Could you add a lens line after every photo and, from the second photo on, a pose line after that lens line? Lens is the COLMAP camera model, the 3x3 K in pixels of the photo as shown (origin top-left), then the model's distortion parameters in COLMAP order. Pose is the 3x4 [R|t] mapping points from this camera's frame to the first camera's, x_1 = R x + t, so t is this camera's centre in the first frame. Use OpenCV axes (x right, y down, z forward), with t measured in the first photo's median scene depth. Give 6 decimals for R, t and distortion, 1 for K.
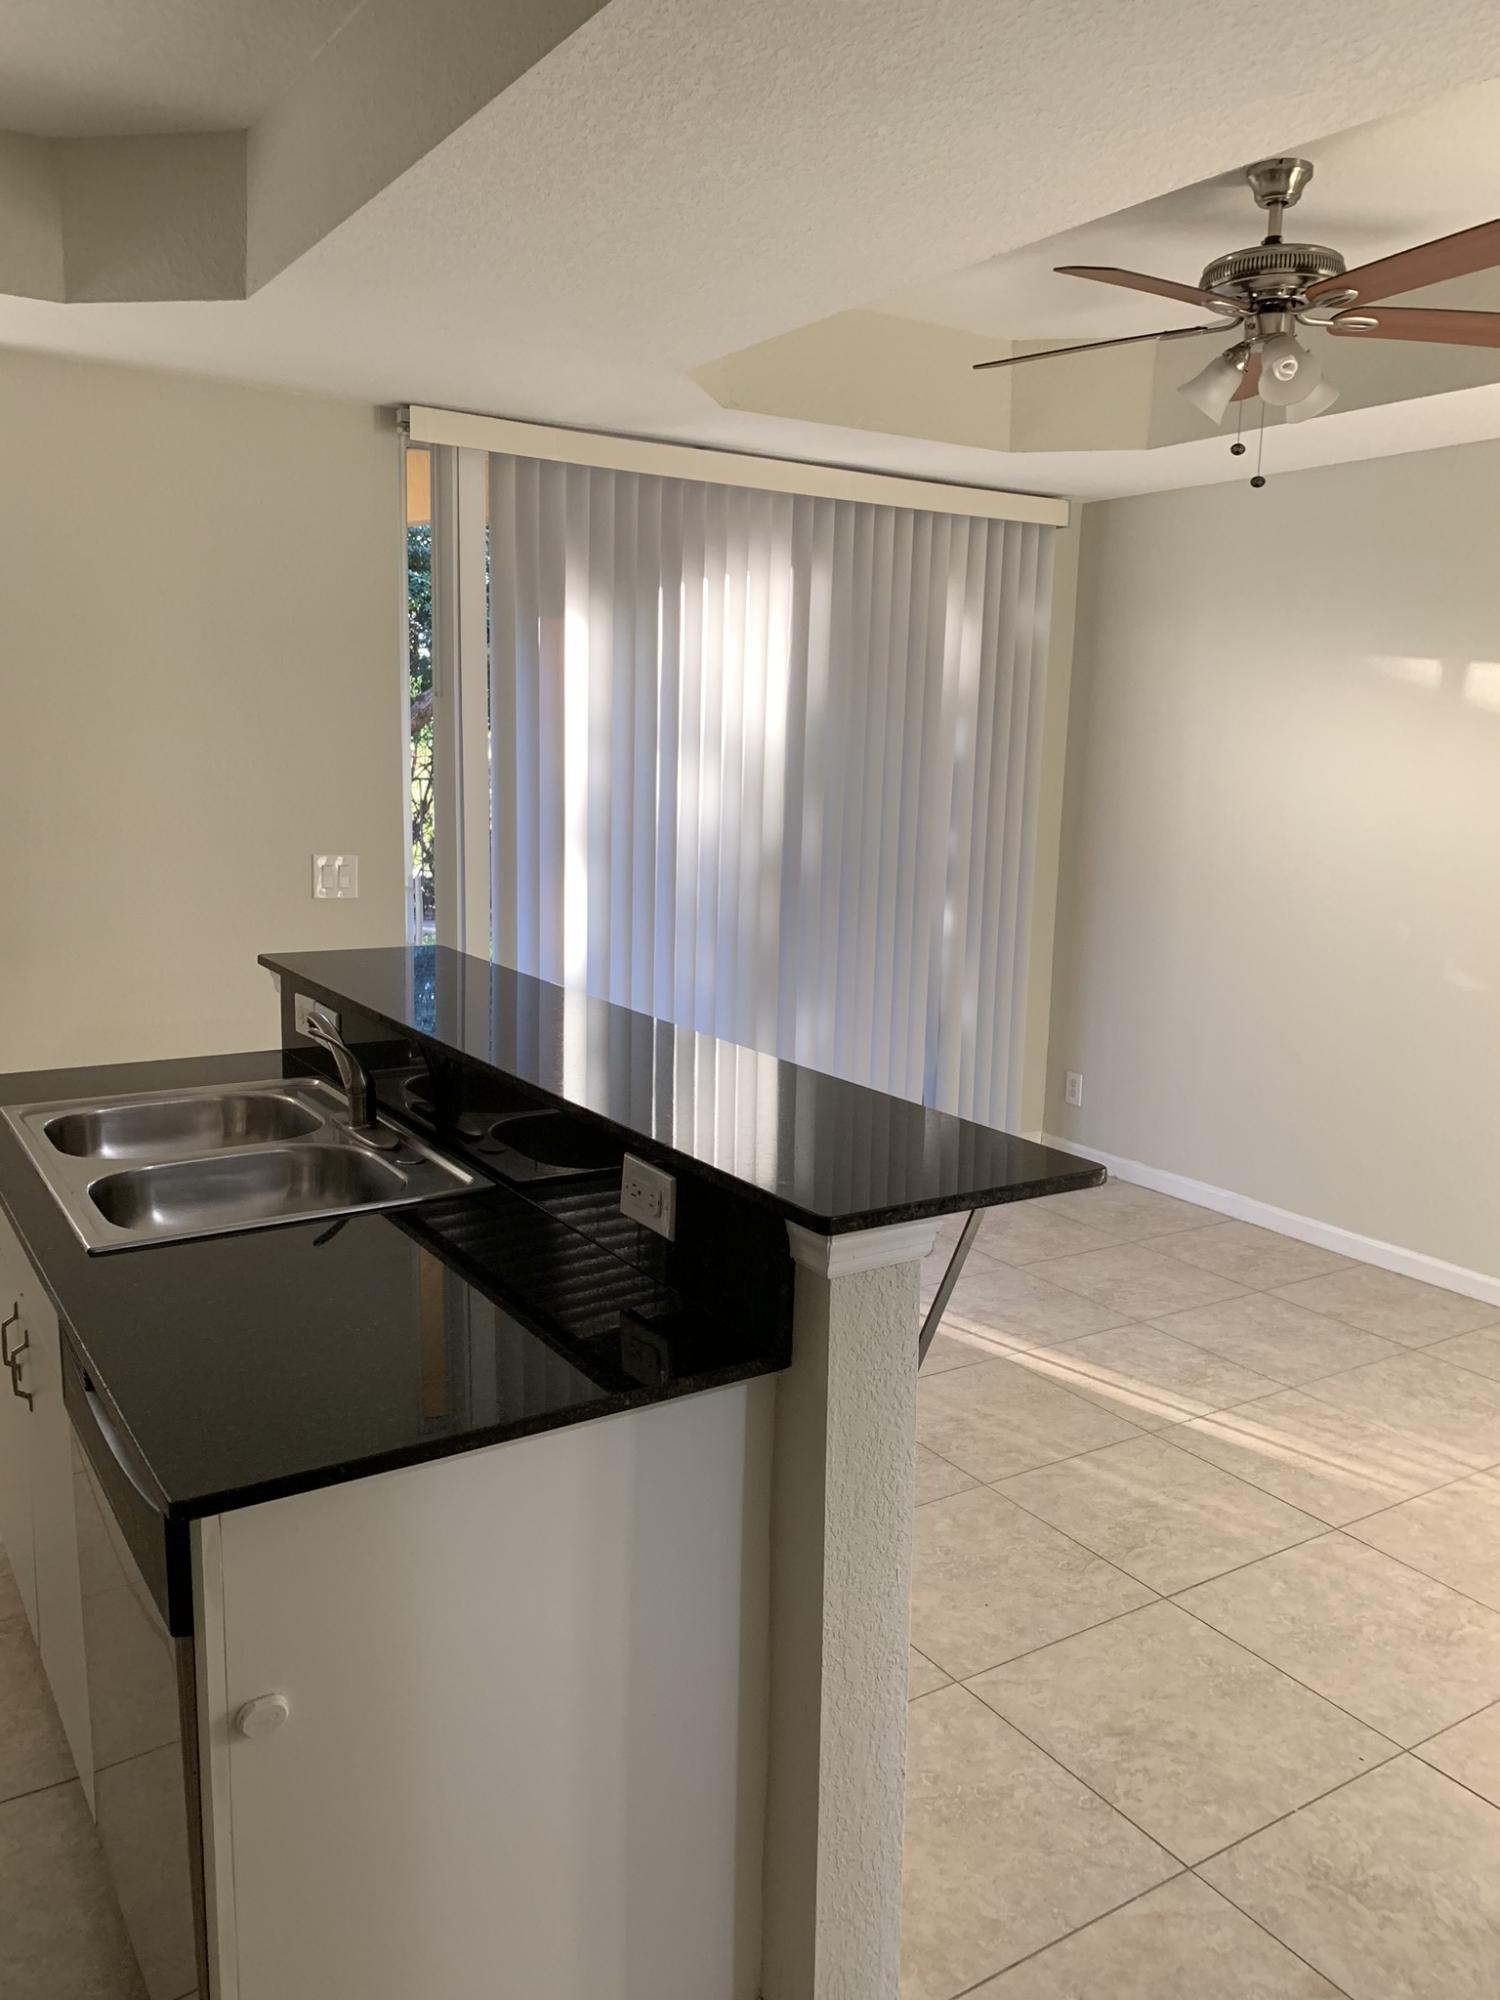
lens RADIAL K [[1526.5, 0, 757.0], [0, 1526.5, 1008.3], [0, 0, 1]] dist [0.018844, -0.024729]
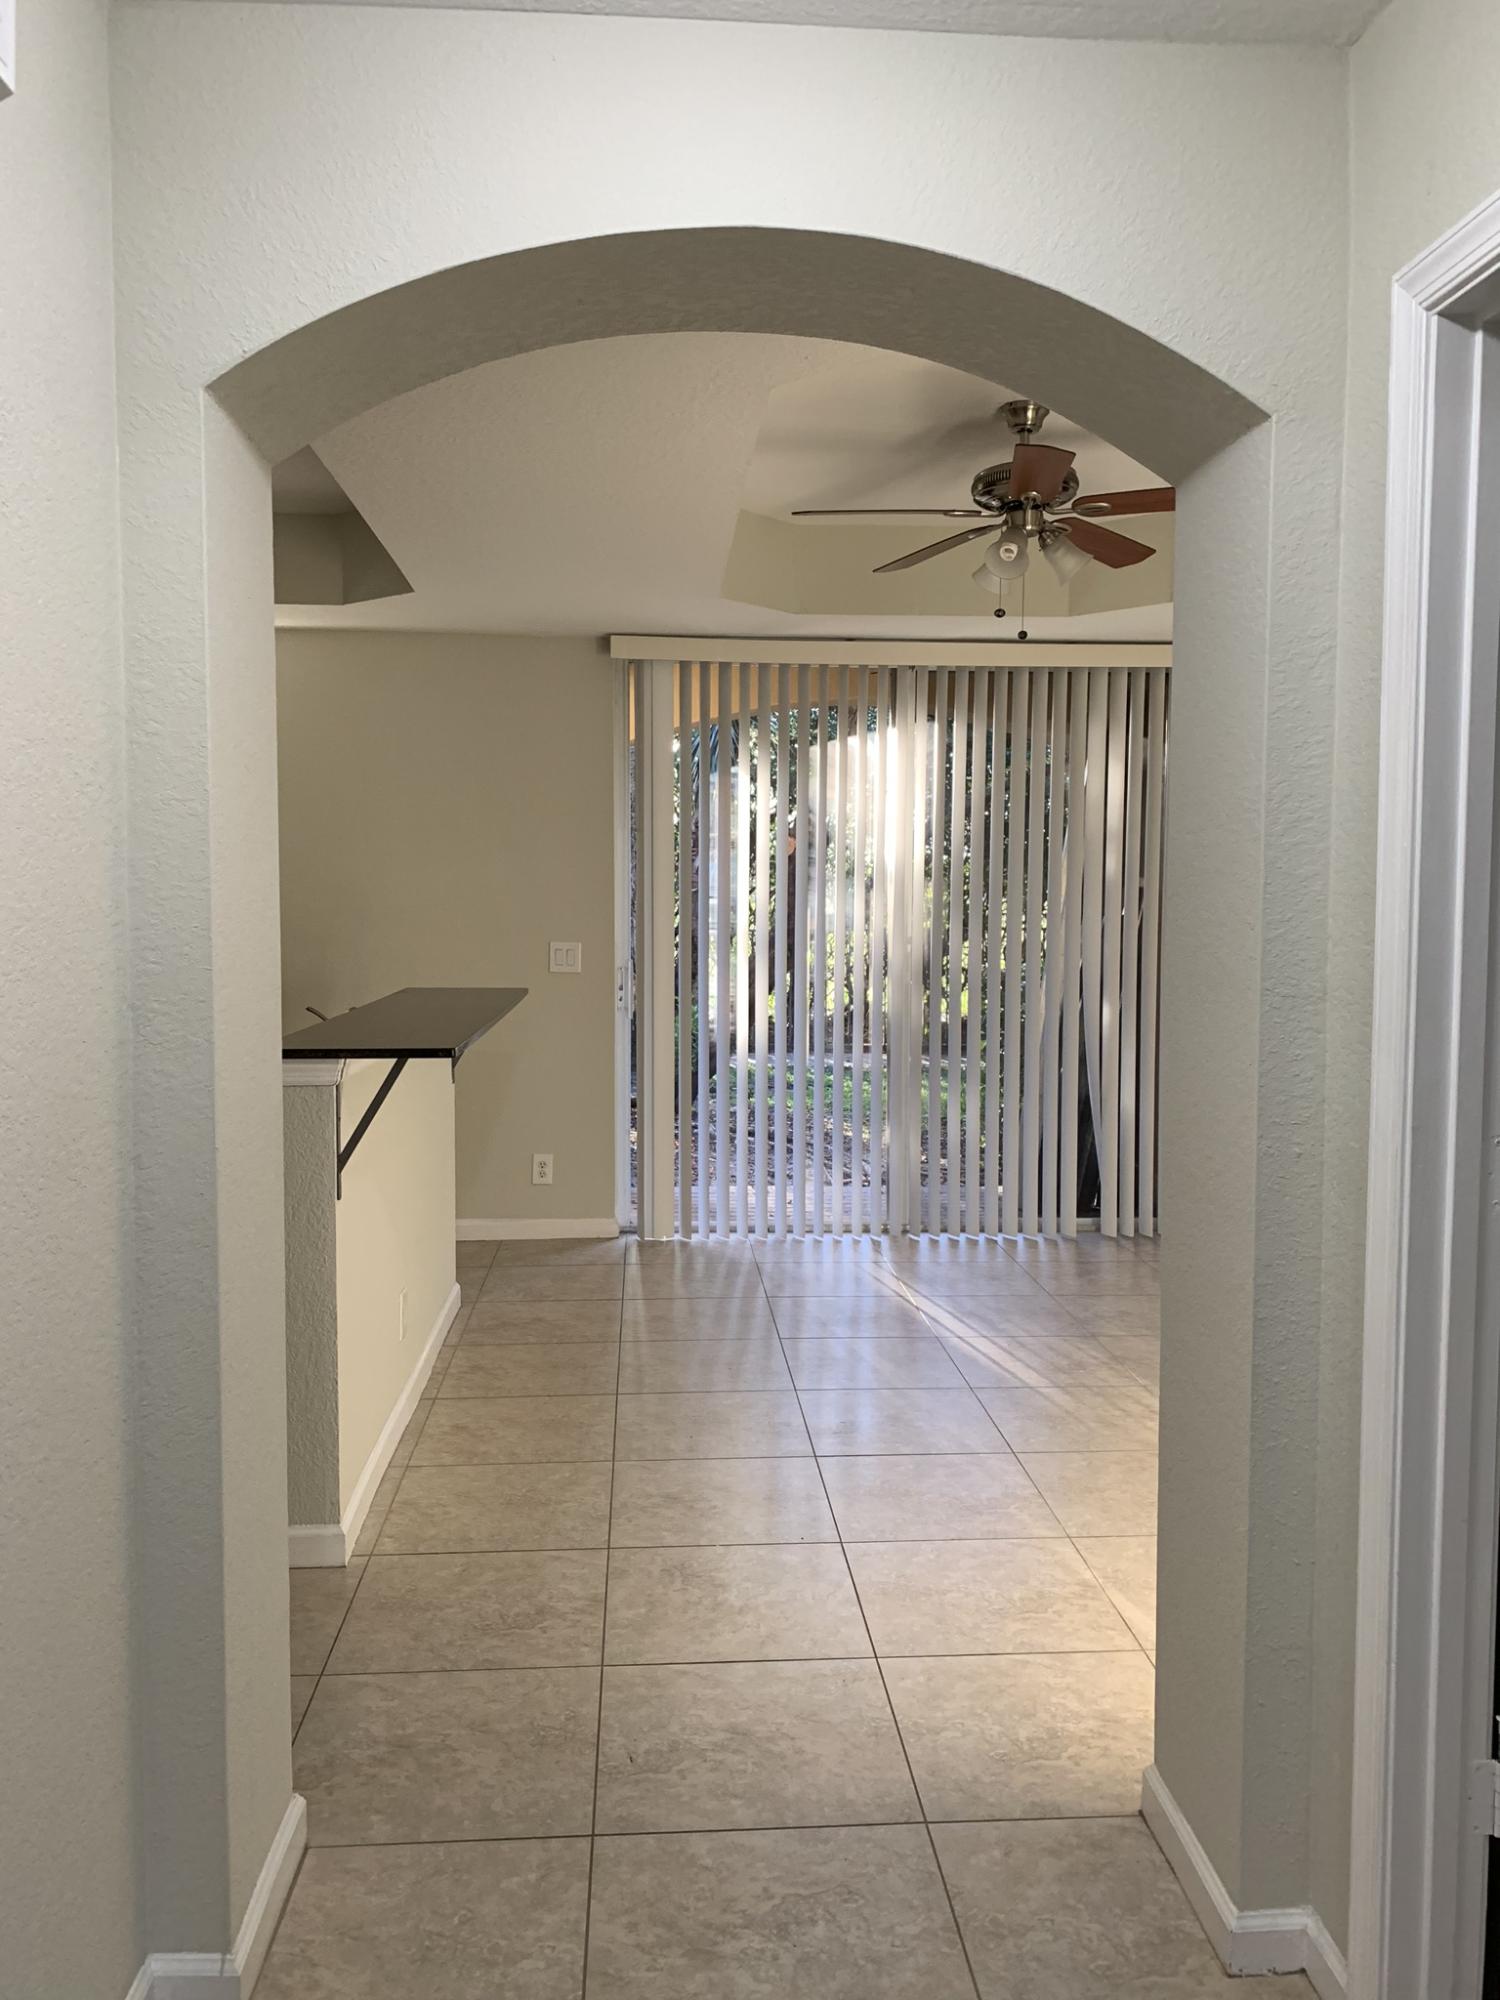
lens RADIAL K [[1526.5, 0, 751.3], [0, 1526.5, 1001.0], [0, 0, 1]] dist [0.018844, -0.024729]
pose [[0.880911, 0.010976, -0.473155, 1.034622], [-0.066350, 0.992722, -0.100500, 0.157196], [0.468609, 0.119925, 0.875228, -0.296467]]
